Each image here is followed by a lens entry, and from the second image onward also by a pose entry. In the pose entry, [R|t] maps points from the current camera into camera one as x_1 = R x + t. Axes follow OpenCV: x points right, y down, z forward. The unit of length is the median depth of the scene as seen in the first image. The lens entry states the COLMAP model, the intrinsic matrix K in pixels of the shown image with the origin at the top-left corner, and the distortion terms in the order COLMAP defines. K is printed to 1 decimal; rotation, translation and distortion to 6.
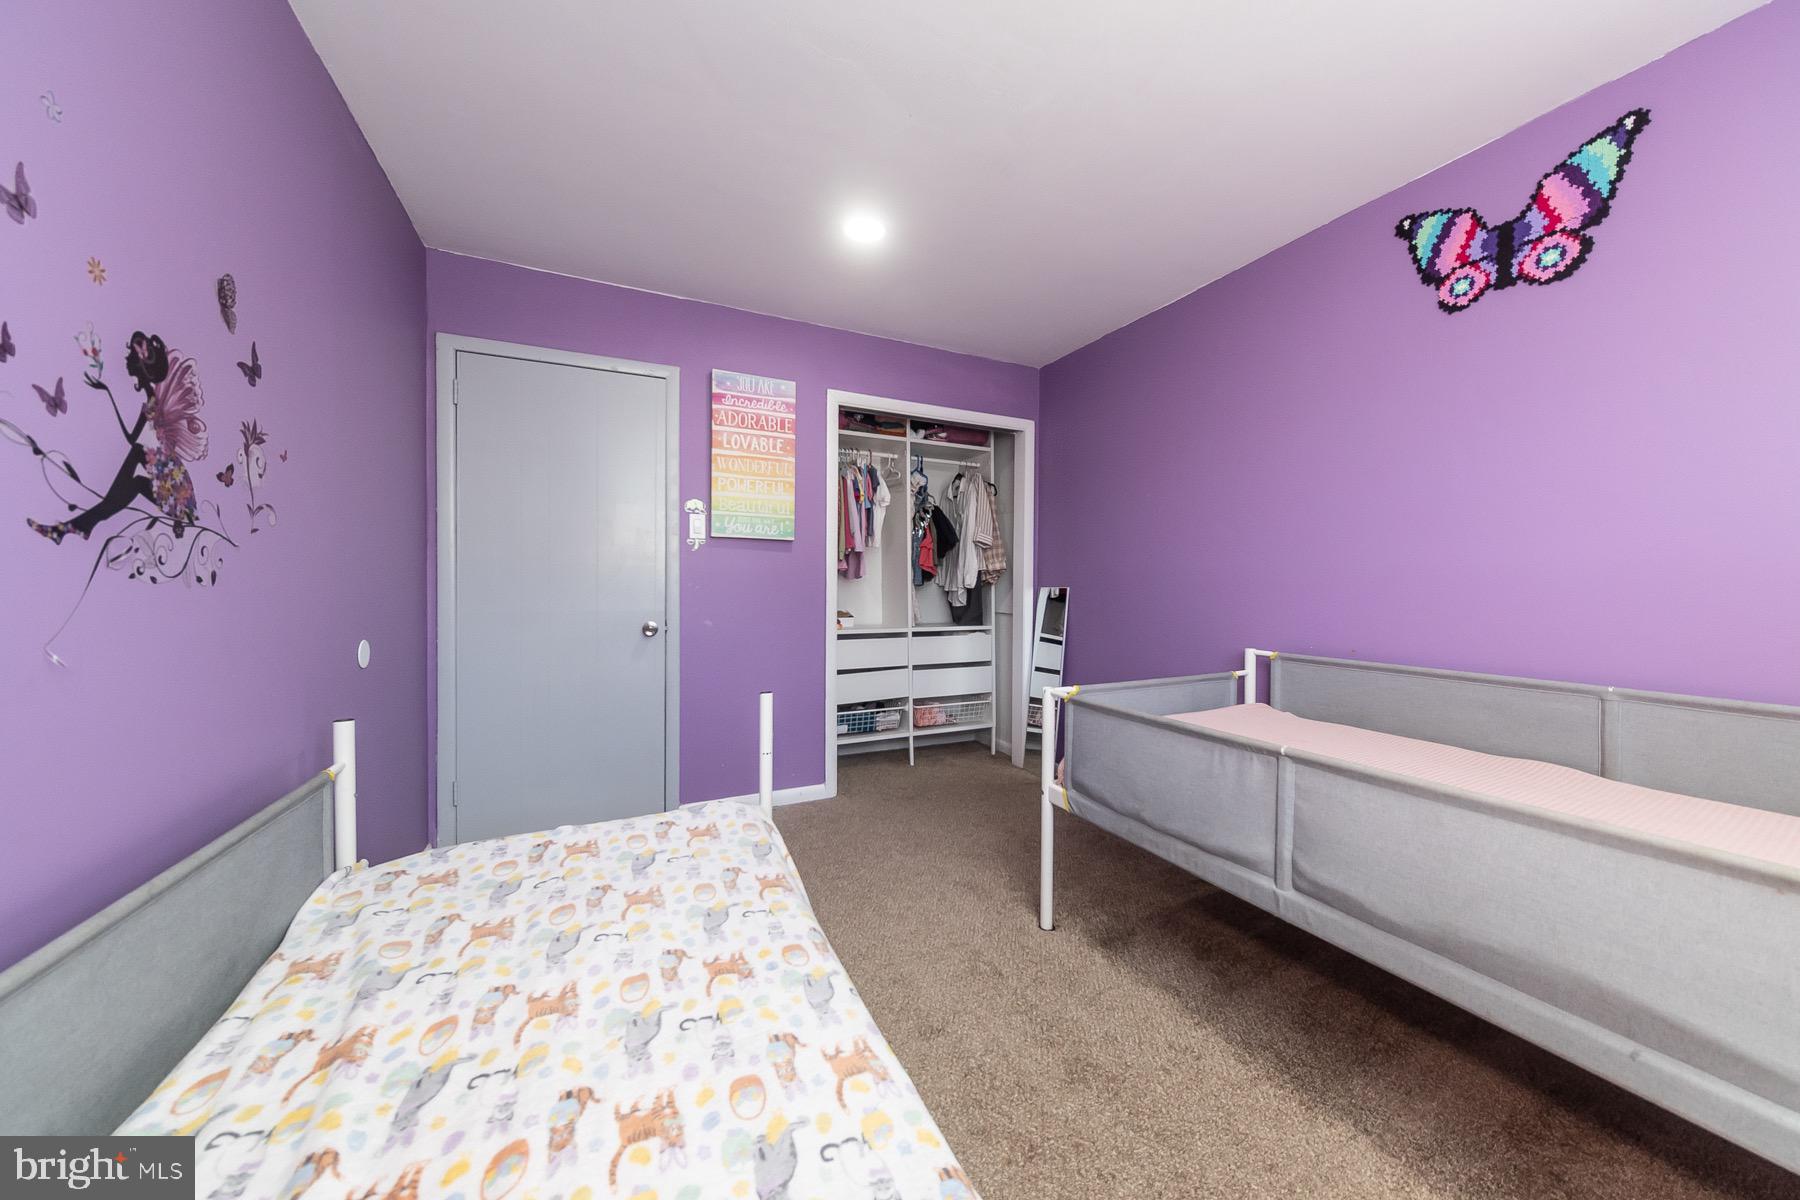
lens RADIAL K [[590.2, 0, 911.8], [0, 590.2, 590.5], [0, 0, 1]] dist [0.004949, 0.000182]
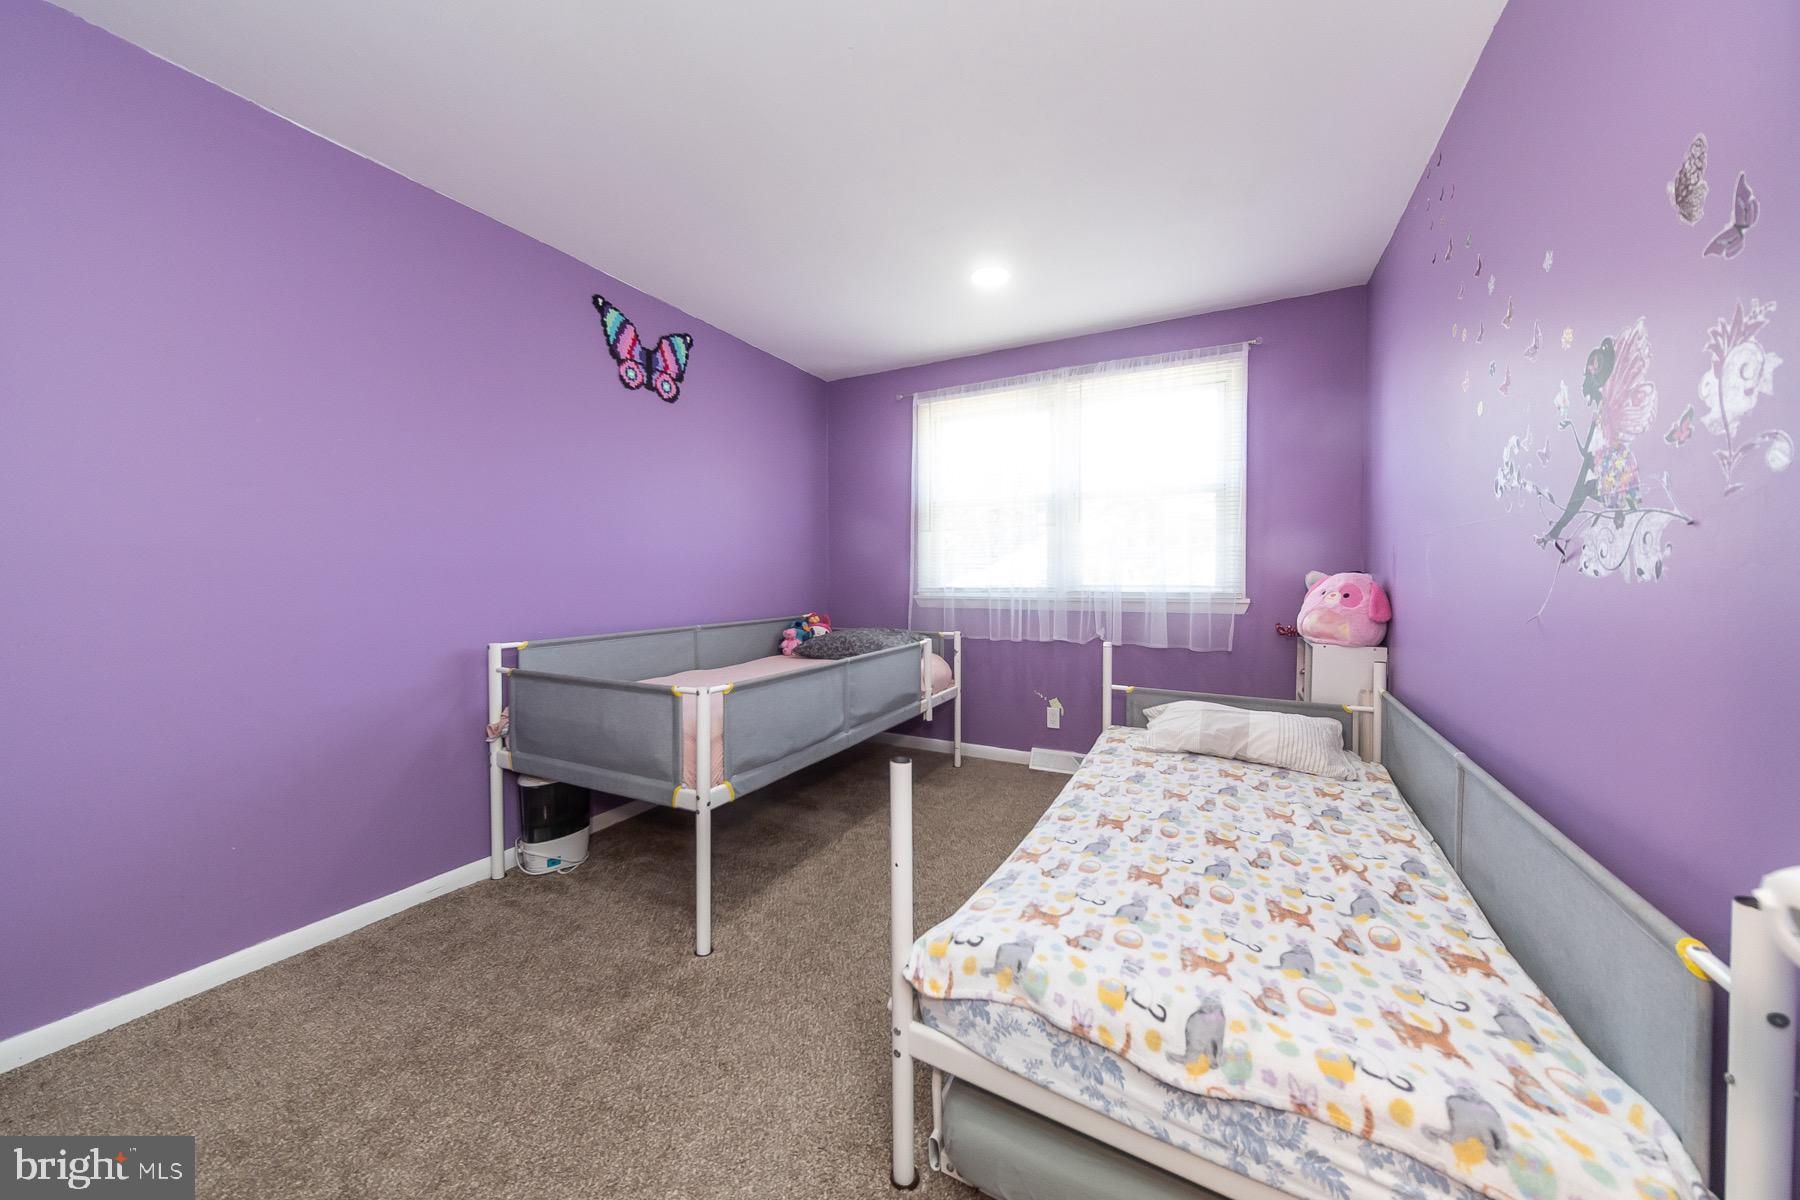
lens RADIAL K [[590.2, 0, 911.8], [0, 590.2, 590.5], [0, 0, 1]] dist [0.004949, 0.000182]
pose [[-0.571707, -0.026216, 0.820039, -0.814498], [0.008562, 0.999244, 0.037914, -0.020708], [-0.820413, 0.028696, -0.571051, 1.476261]]
